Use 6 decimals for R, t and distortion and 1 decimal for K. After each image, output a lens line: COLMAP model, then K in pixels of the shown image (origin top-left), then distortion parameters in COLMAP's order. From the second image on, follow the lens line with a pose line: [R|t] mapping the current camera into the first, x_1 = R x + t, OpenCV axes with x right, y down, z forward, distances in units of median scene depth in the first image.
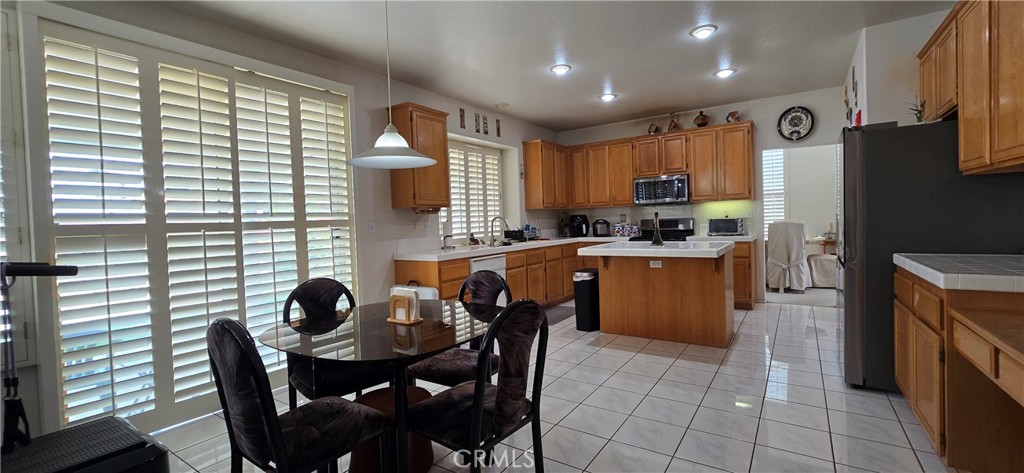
lens RADIAL K [[420.4, 0, 519.2], [0, 420.4, 229.4], [0, 0, 1]] dist [-0.000380, -0.000059]
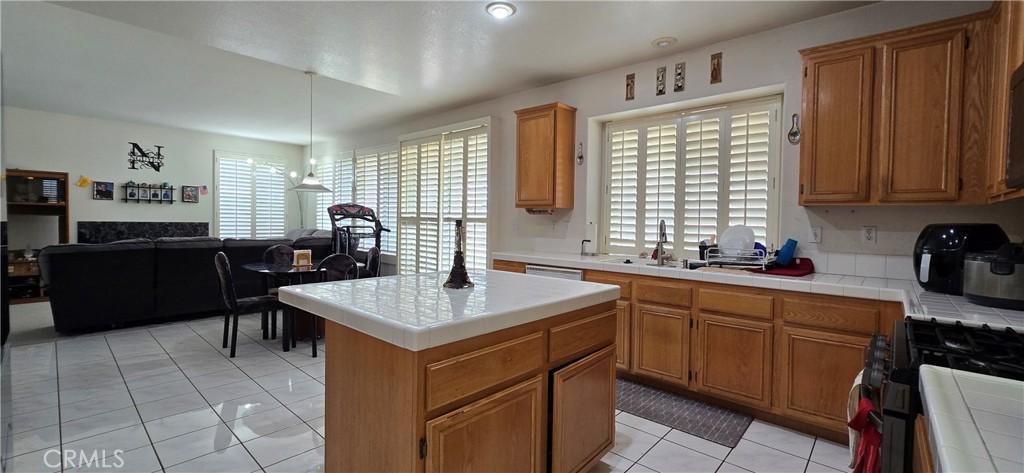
lens RADIAL K [[421.2, 0, 510.9], [0, 421.2, 229.4], [0, 0, 1]] dist [0.003522, 0.000643]
pose [[-0.154082, 0.046901, -0.986944, 0.605141], [-0.039330, 0.997790, 0.053557, -0.040540], [0.987275, 0.047069, -0.151897, 0.856628]]
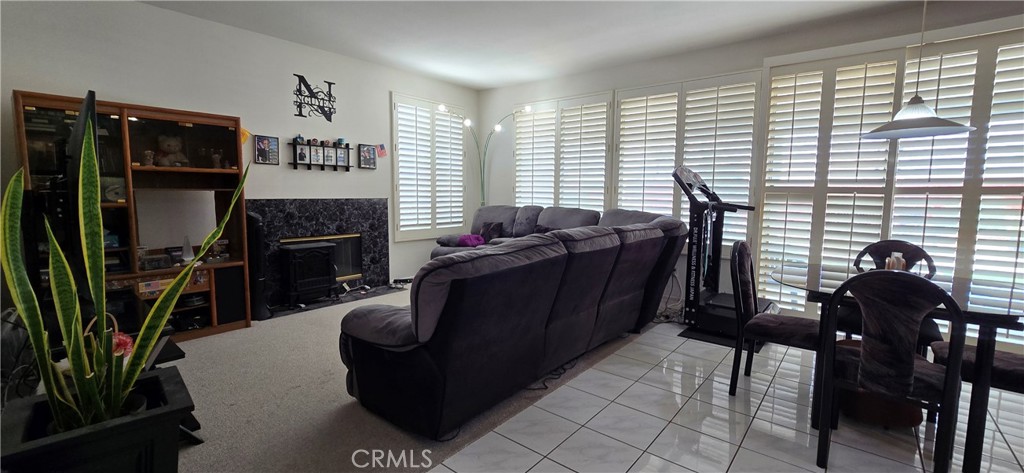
lens RADIAL K [[422.7, 0, 521.1], [0, 422.7, 230.8], [0, 0, 1]] dist [0.000139, 0.000261]
pose [[-0.100285, 0.120359, -0.987652, 0.314763], [-0.031818, 0.991761, 0.124091, -0.005096], [0.994450, 0.043870, -0.095629, 0.060150]]
